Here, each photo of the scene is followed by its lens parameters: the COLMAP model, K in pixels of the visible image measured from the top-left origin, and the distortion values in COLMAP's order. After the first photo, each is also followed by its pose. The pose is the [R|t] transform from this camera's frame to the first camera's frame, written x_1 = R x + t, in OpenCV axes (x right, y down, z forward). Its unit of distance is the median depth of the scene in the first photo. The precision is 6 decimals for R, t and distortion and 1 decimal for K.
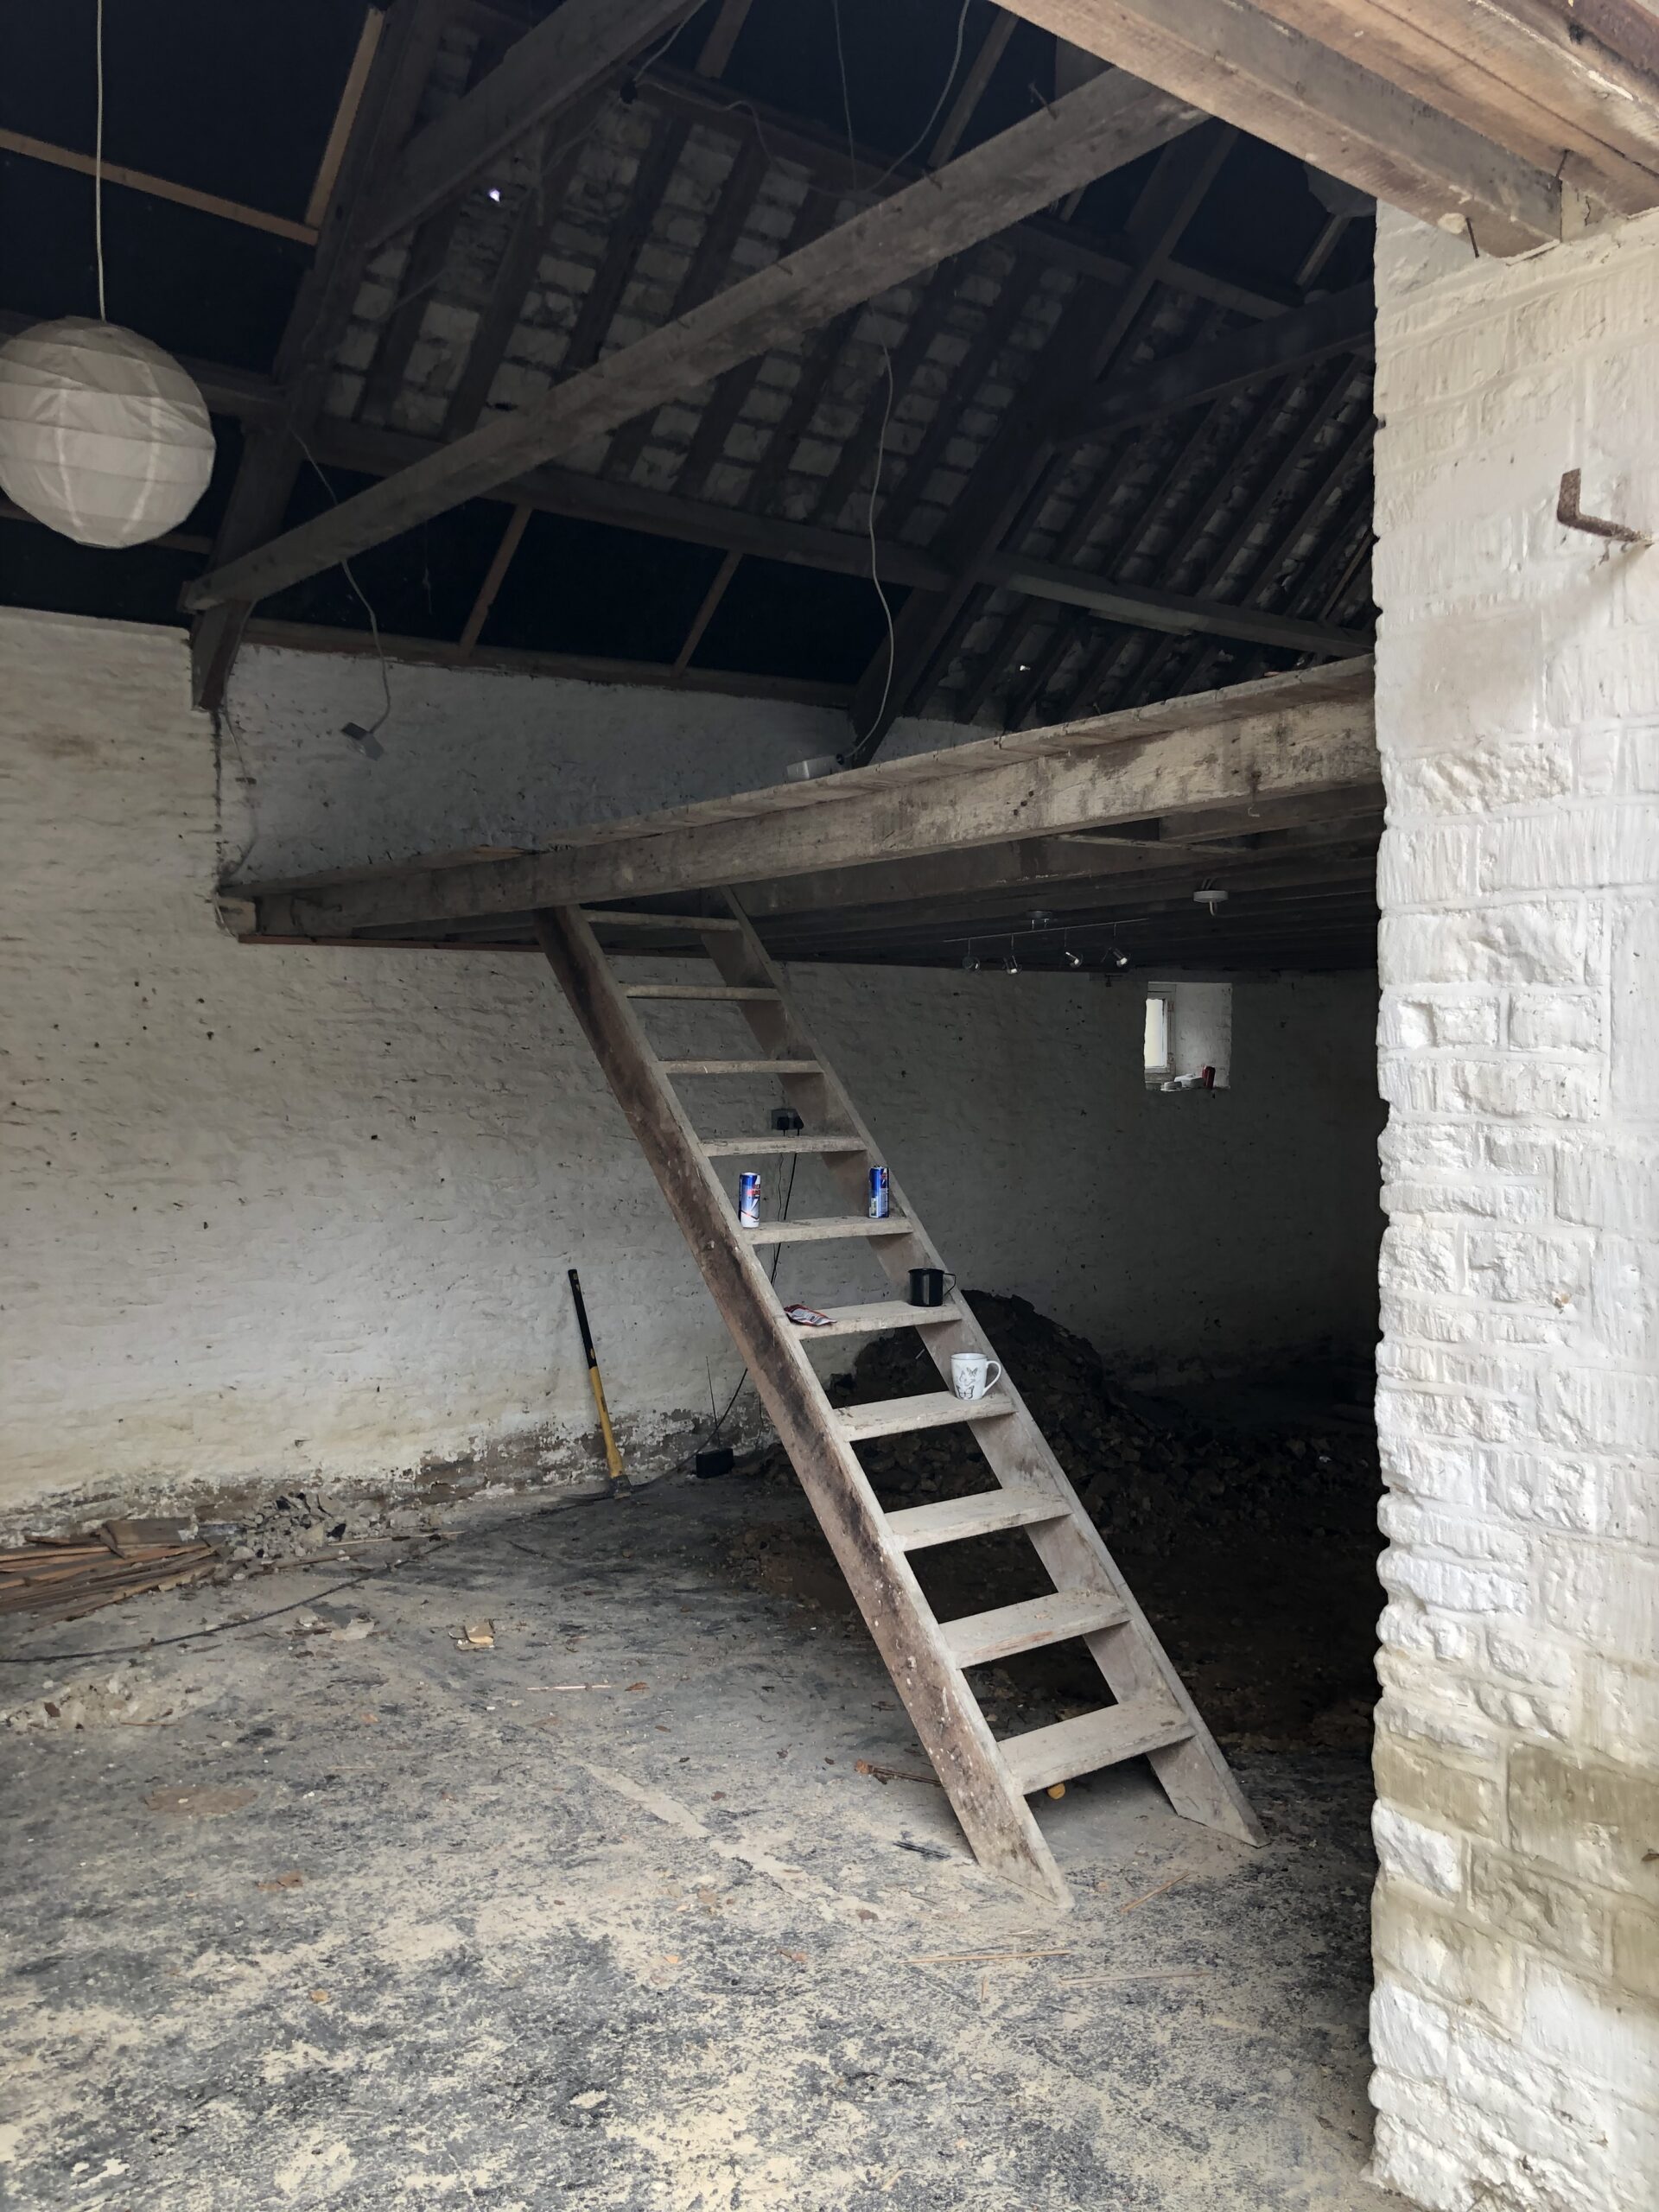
lens RADIAL K [[1783.5, 0, 828.5], [0, 1783.5, 1109.5], [0, 0, 1]] dist [0.048886, -0.007997]
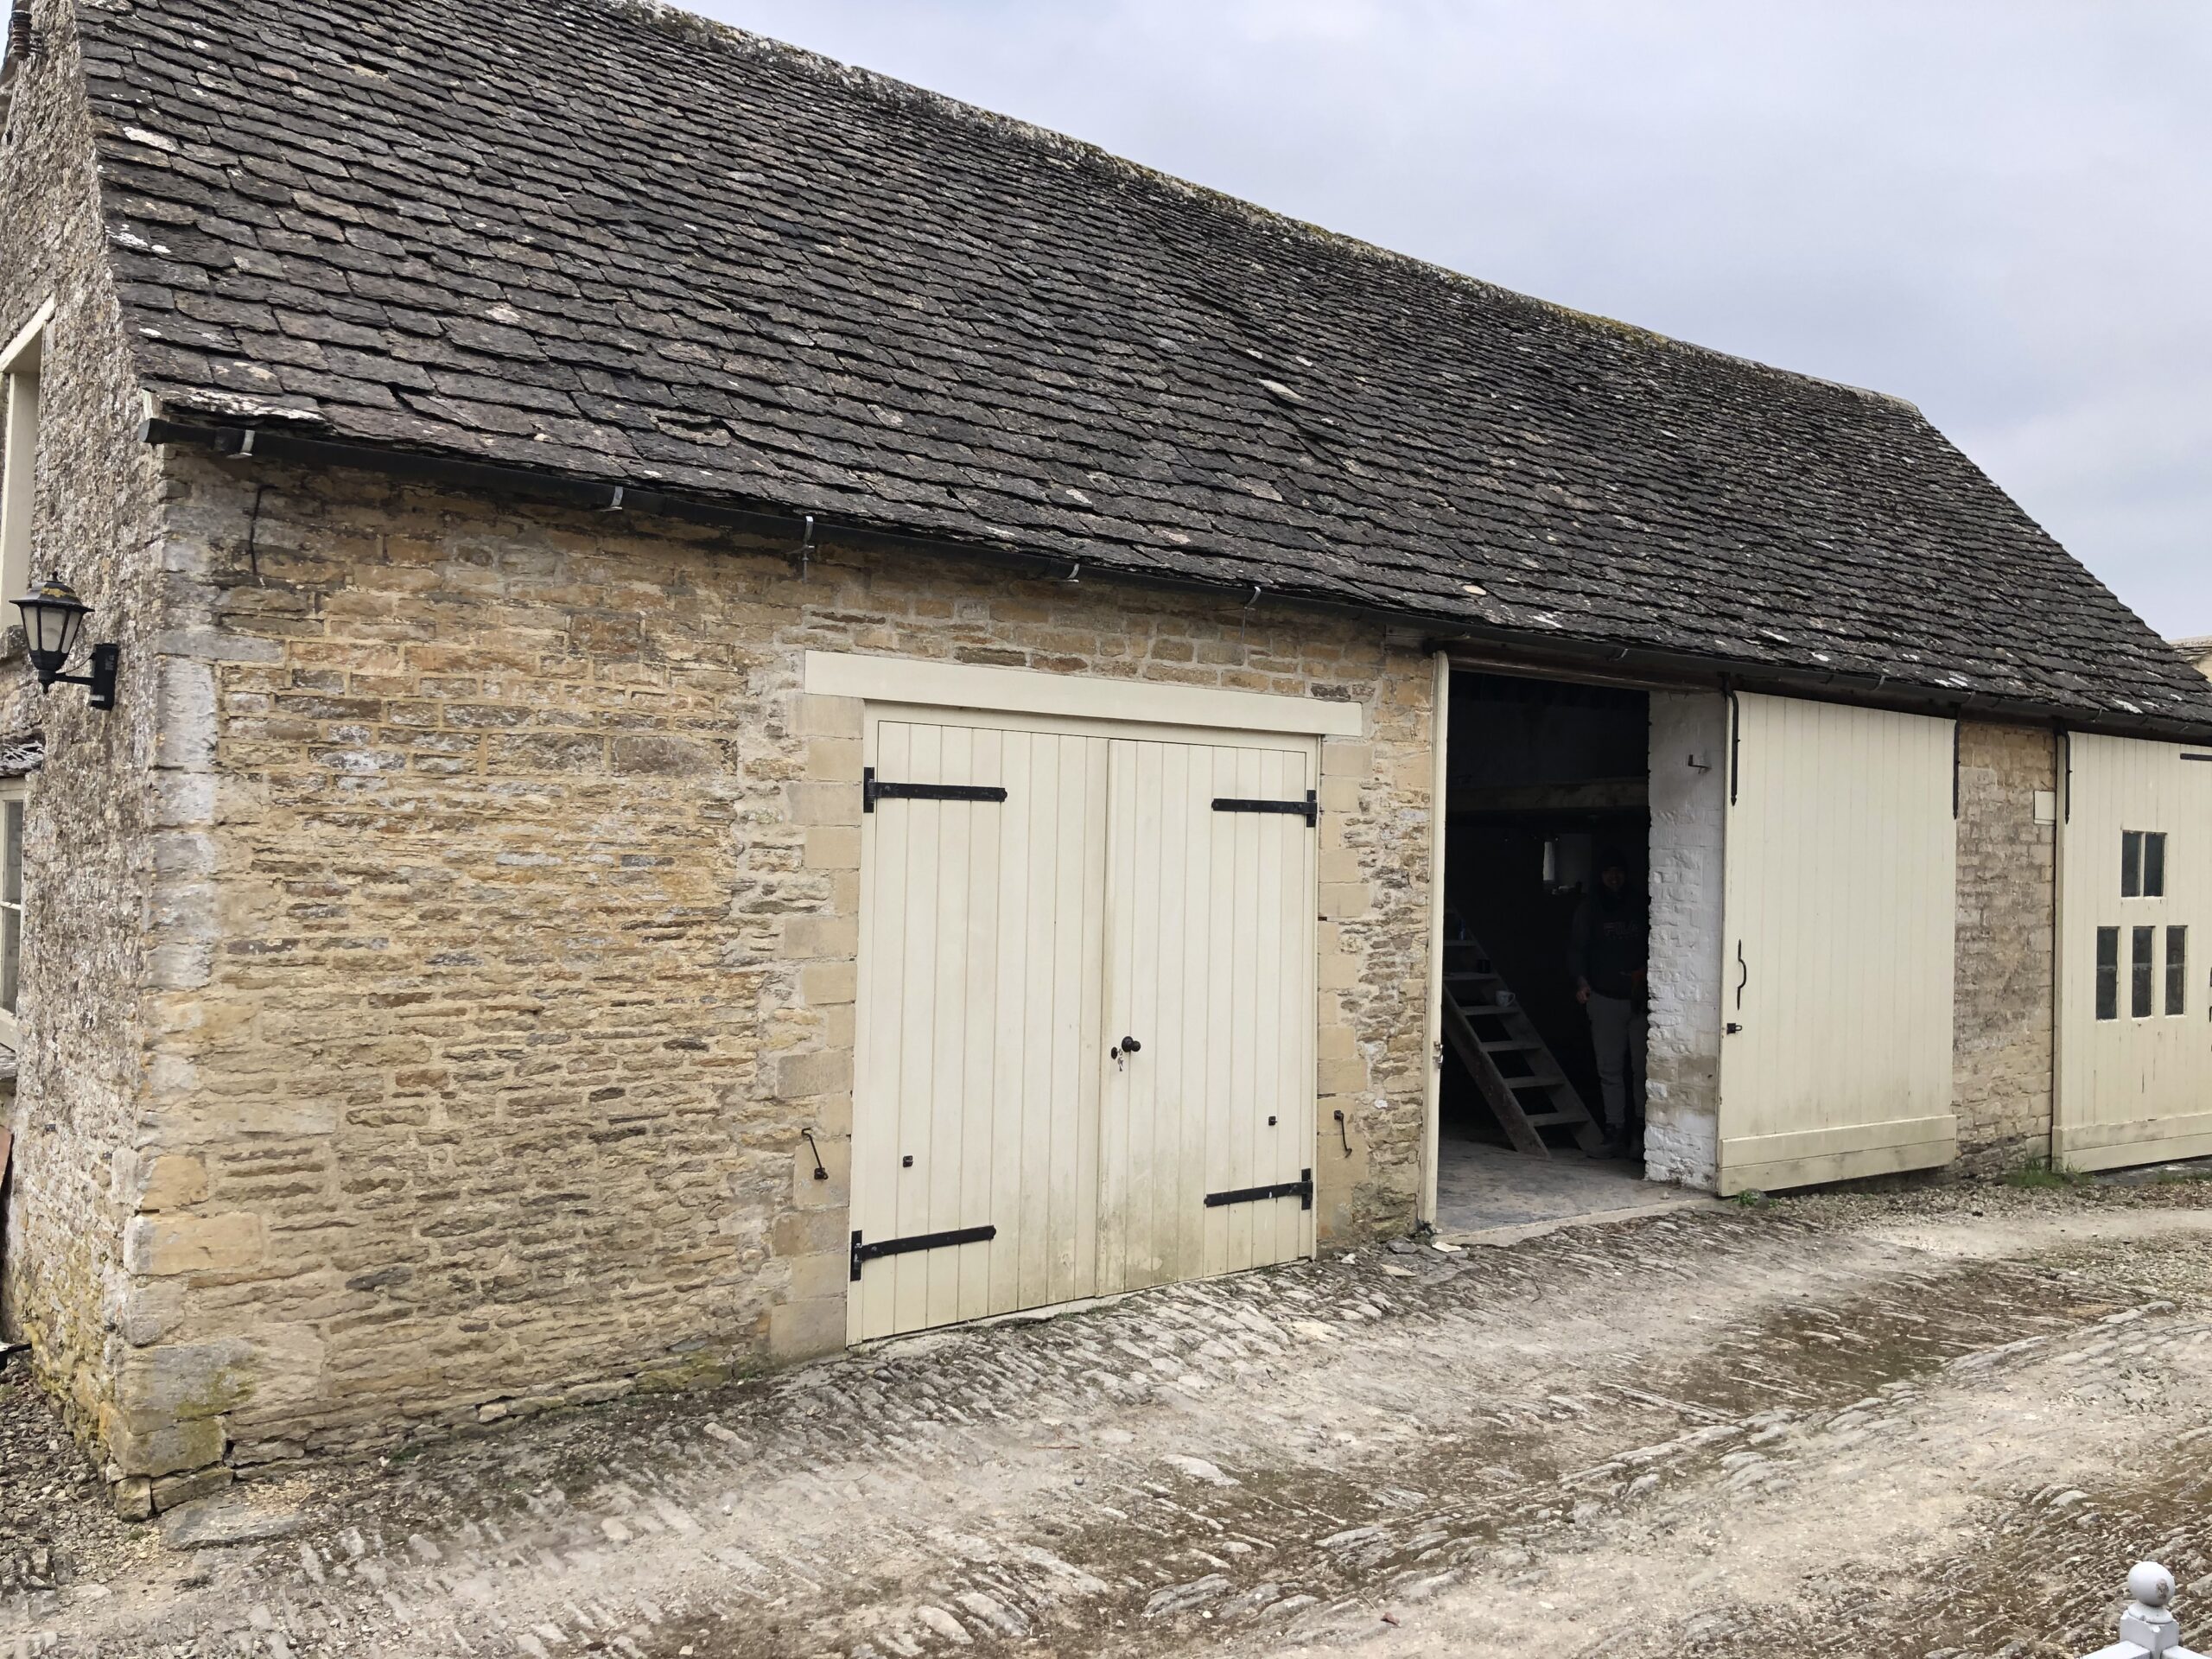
lens RADIAL K [[1783.5, 0, 1106.0], [0, 1783.5, 822.3], [0, 0, 1]] dist [0.048886, -0.007997]
pose [[0.999356, 0.020652, -0.029328, -0.759344], [-0.022043, 0.998608, -0.047909, 0.046139], [0.028298, 0.048524, 0.998421, -2.921638]]
